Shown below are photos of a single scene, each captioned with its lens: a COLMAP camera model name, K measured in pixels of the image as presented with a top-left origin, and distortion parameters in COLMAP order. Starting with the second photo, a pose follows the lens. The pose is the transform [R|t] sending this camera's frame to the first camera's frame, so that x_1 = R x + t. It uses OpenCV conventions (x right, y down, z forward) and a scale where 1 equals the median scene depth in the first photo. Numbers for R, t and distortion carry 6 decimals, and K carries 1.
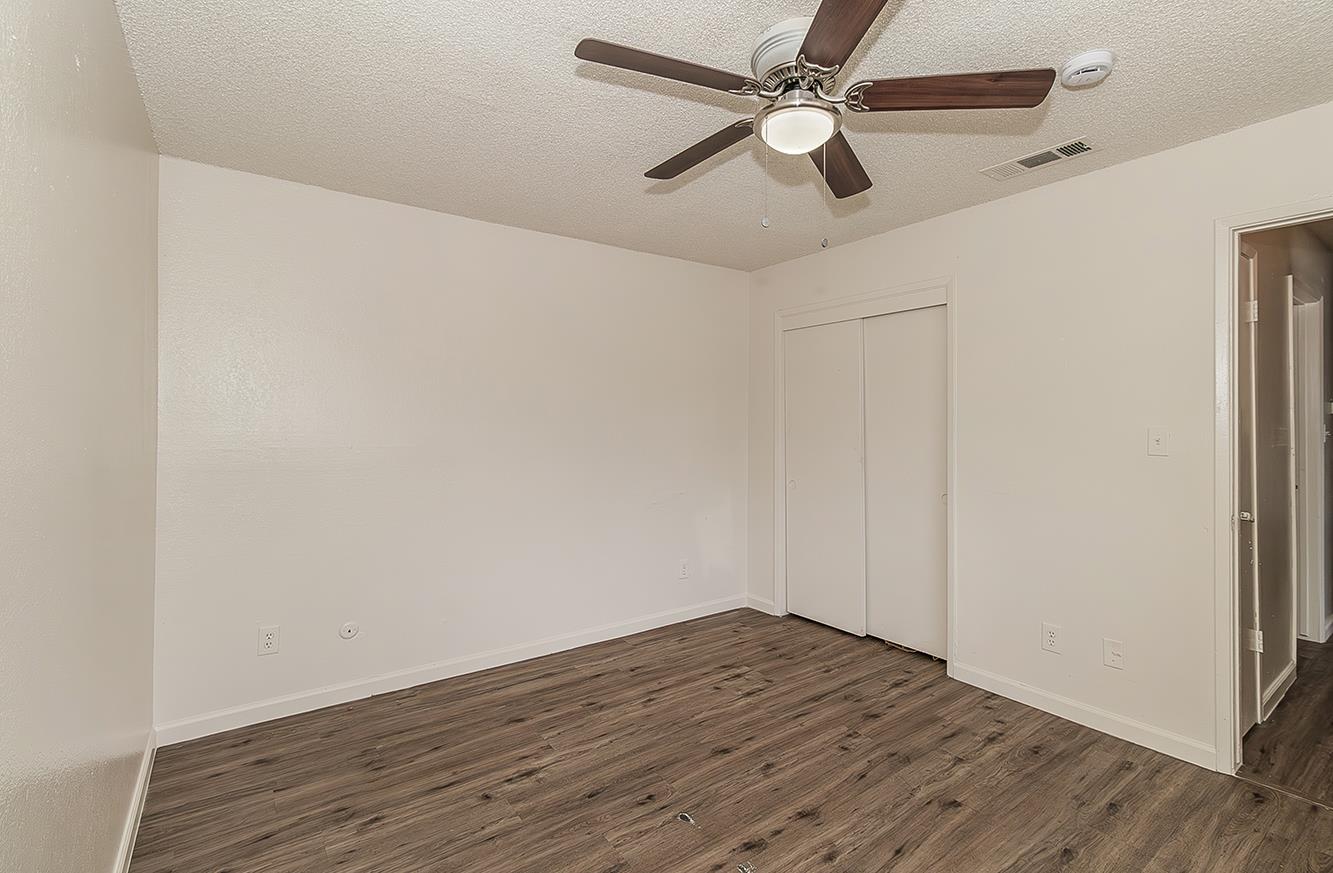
lens RADIAL K [[604.6, 0, 668.3], [0, 604.6, 429.5], [0, 0, 1]] dist [-0.002523, -0.000369]
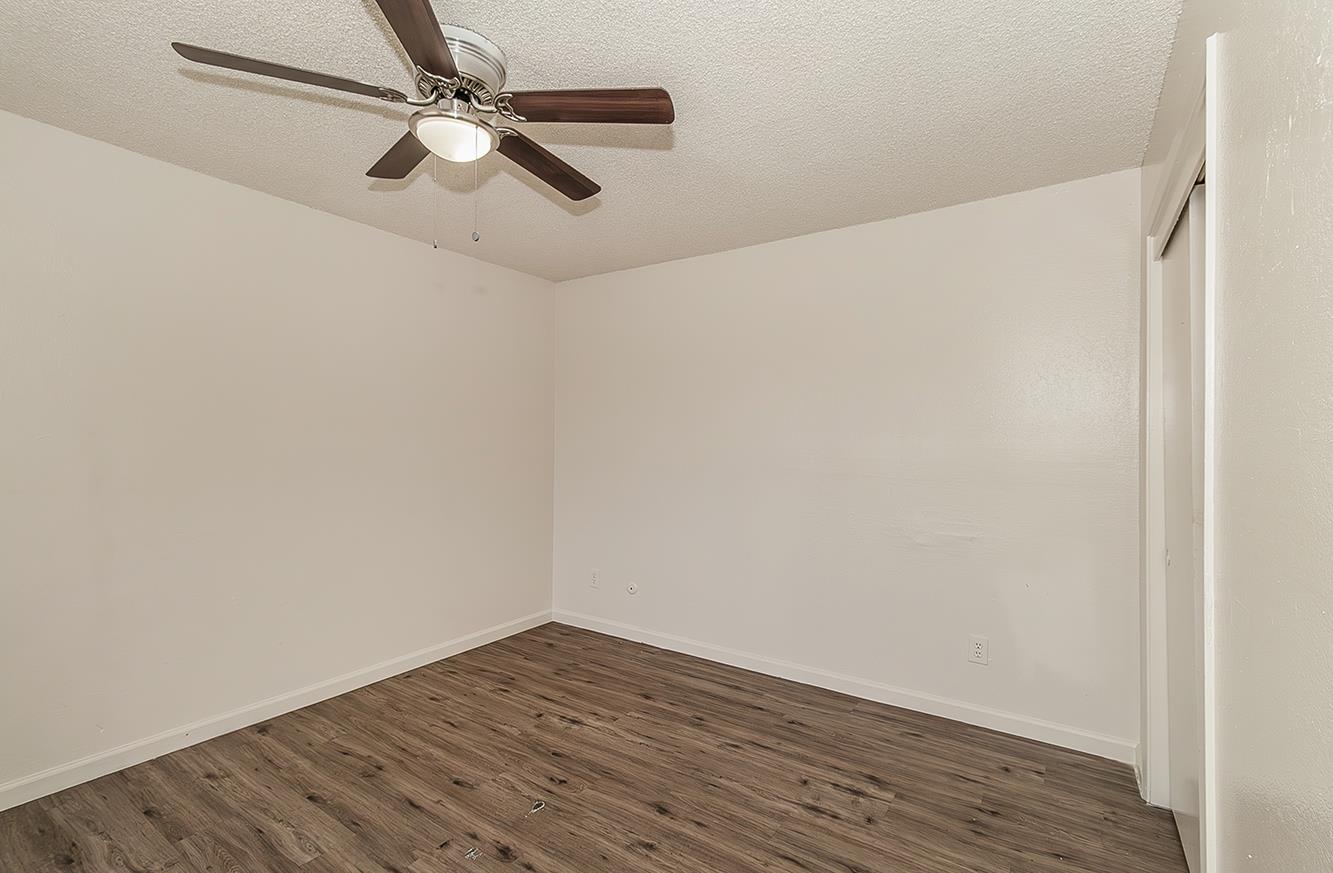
lens RADIAL K [[604.6, 0, 657.8], [0, 604.6, 451.1], [0, 0, 1]] dist [-0.002523, -0.000369]
pose [[0.335272, 0.018886, -0.941932, 0.809703], [-0.023223, 0.999661, 0.011778, 0.009500], [0.941835, 0.017925, 0.335597, 0.631113]]
